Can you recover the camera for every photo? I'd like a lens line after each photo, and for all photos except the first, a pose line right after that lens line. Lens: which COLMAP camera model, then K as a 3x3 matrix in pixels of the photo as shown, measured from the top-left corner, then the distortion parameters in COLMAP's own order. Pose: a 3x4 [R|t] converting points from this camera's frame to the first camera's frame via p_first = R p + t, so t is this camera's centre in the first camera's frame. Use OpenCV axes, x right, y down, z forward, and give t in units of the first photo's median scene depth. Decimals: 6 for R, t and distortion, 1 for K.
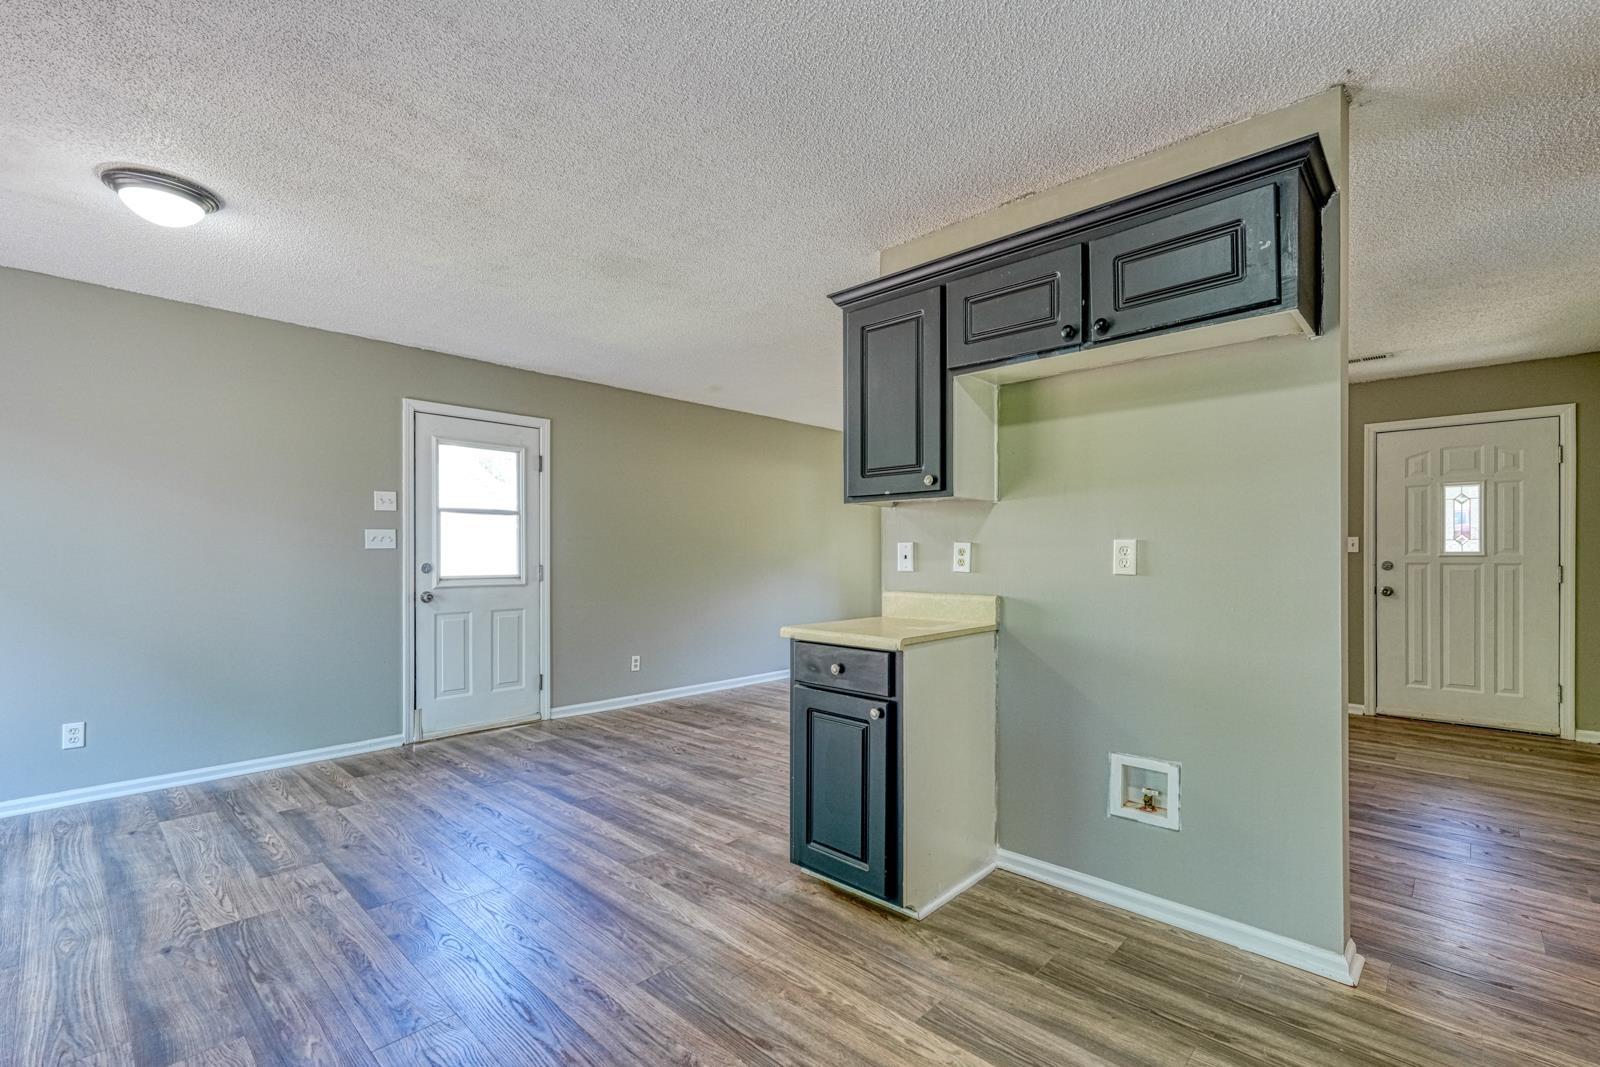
lens RADIAL K [[708.0, 0, 803.5], [0, 708.0, 557.9], [0, 0, 1]] dist [0.001614, 0.000163]
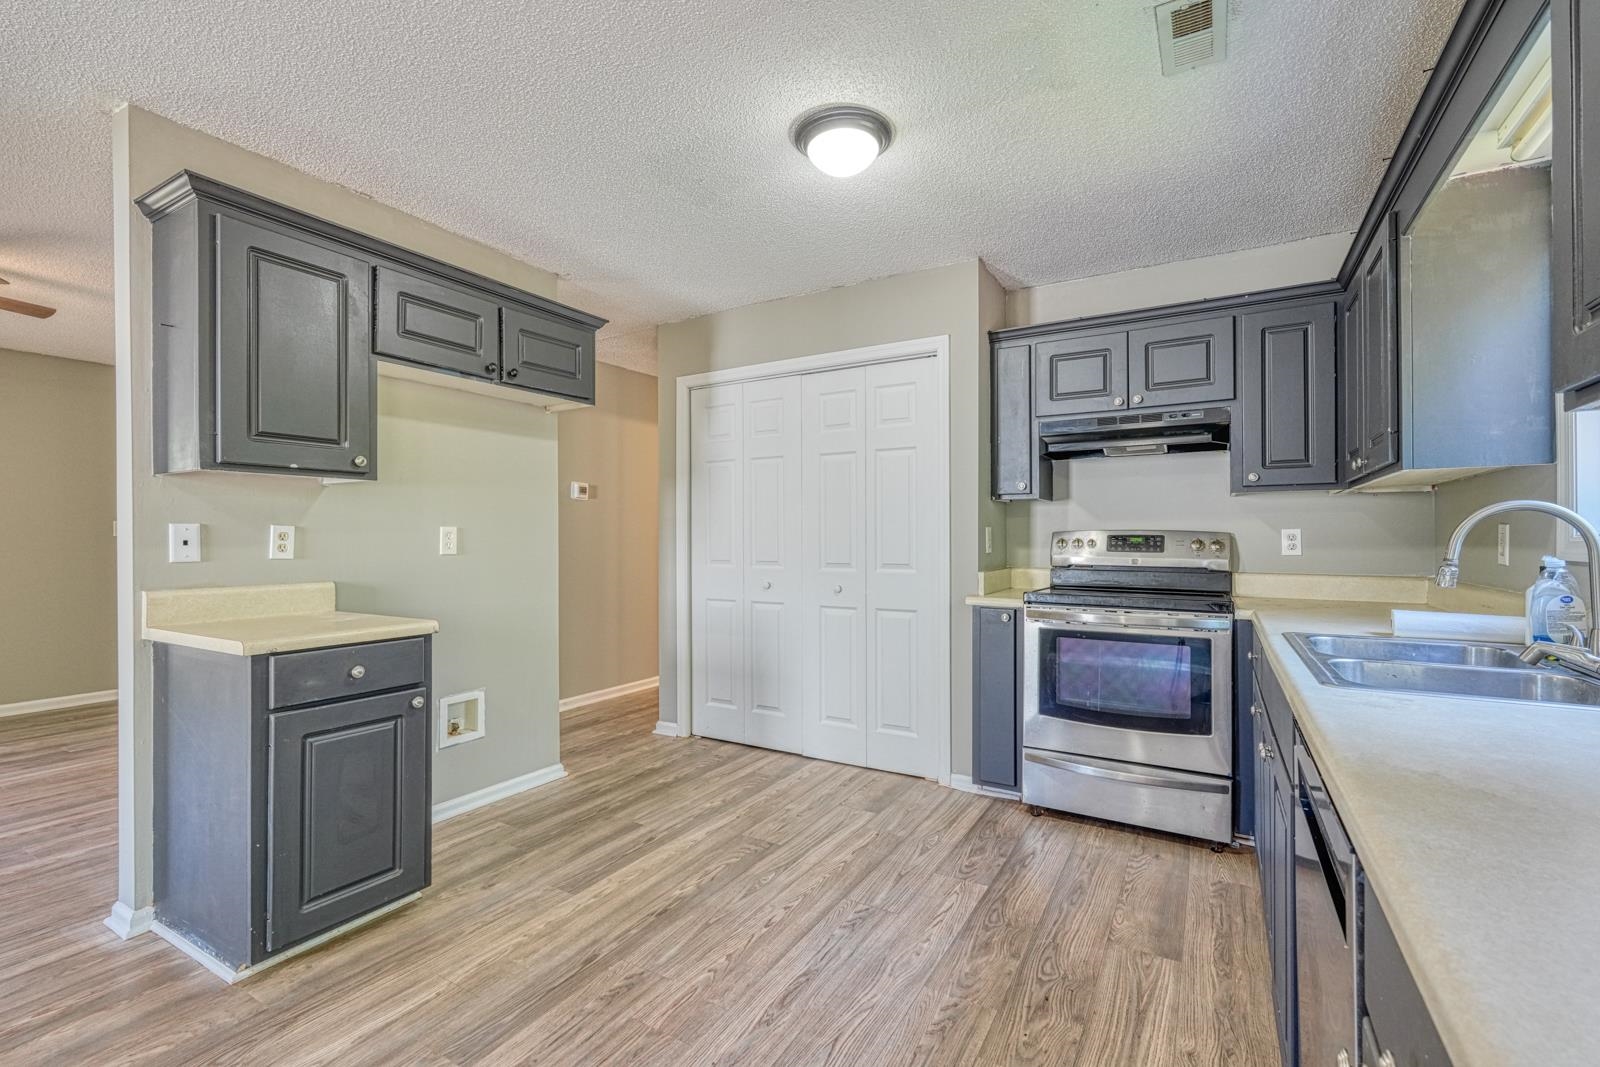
lens RADIAL K [[708.0, 0, 796.3], [0, 708.0, 530.4], [0, 0, 1]] dist [0.001614, 0.000163]
pose [[-0.216203, 0.008506, 0.976311, -1.006413], [0.006419, 0.999953, -0.007290, -0.006764], [-0.976327, 0.004690, -0.216248, 0.726052]]
